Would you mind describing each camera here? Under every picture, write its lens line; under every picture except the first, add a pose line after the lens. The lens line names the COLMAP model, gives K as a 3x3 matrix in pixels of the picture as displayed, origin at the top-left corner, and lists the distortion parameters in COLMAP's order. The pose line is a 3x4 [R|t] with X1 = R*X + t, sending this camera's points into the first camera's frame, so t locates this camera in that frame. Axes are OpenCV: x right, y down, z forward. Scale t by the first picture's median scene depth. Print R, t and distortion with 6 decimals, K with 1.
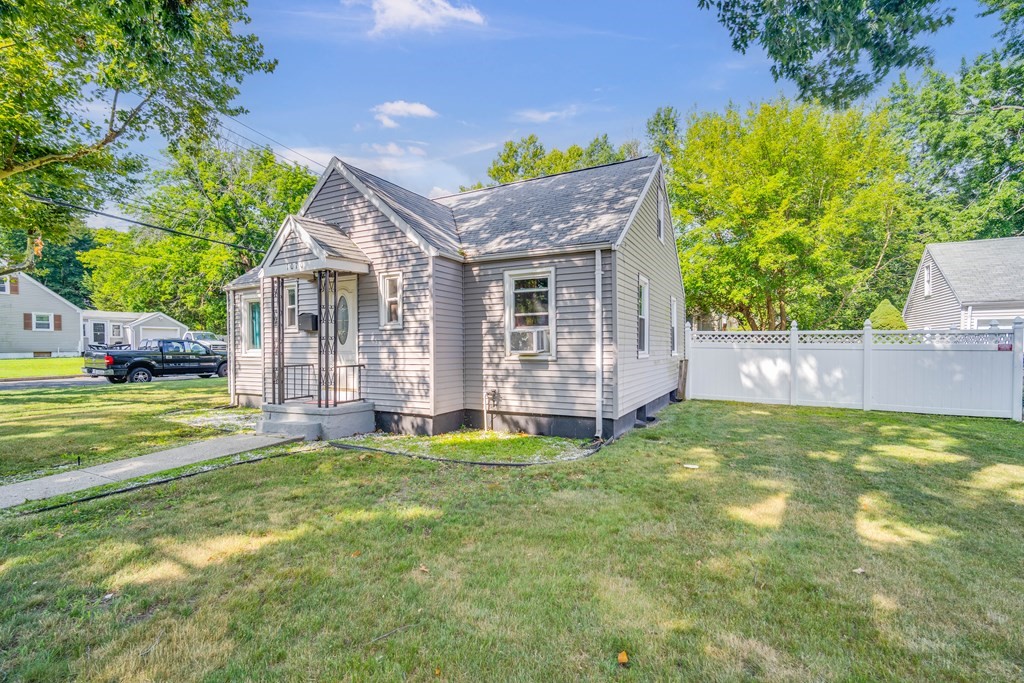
lens RADIAL K [[471.4, 0, 488.5], [0, 471.4, 330.0], [0, 0, 1]] dist [0.000400, 0.000297]
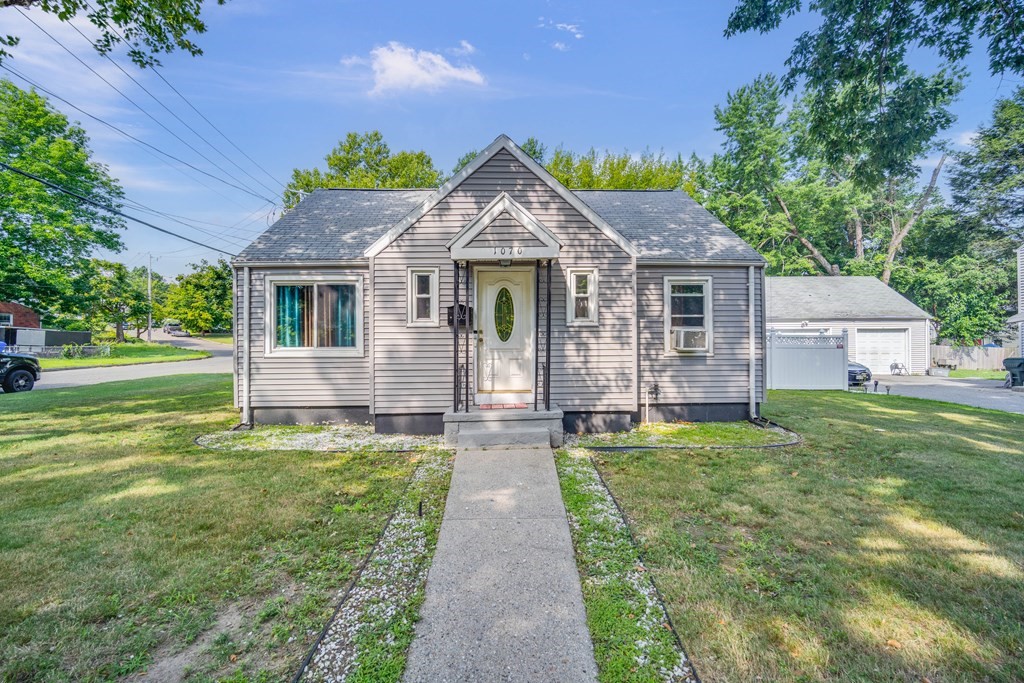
lens RADIAL K [[454.2, 0, 507.3], [0, 454.2, 316.9], [0, 0, 1]] dist [-0.000089, 0.001092]
pose [[0.860208, 0.035167, 0.508728, -0.823450], [-0.020021, 0.999179, -0.035216, 0.016243], [-0.509549, 0.020108, 0.860206, 0.272318]]
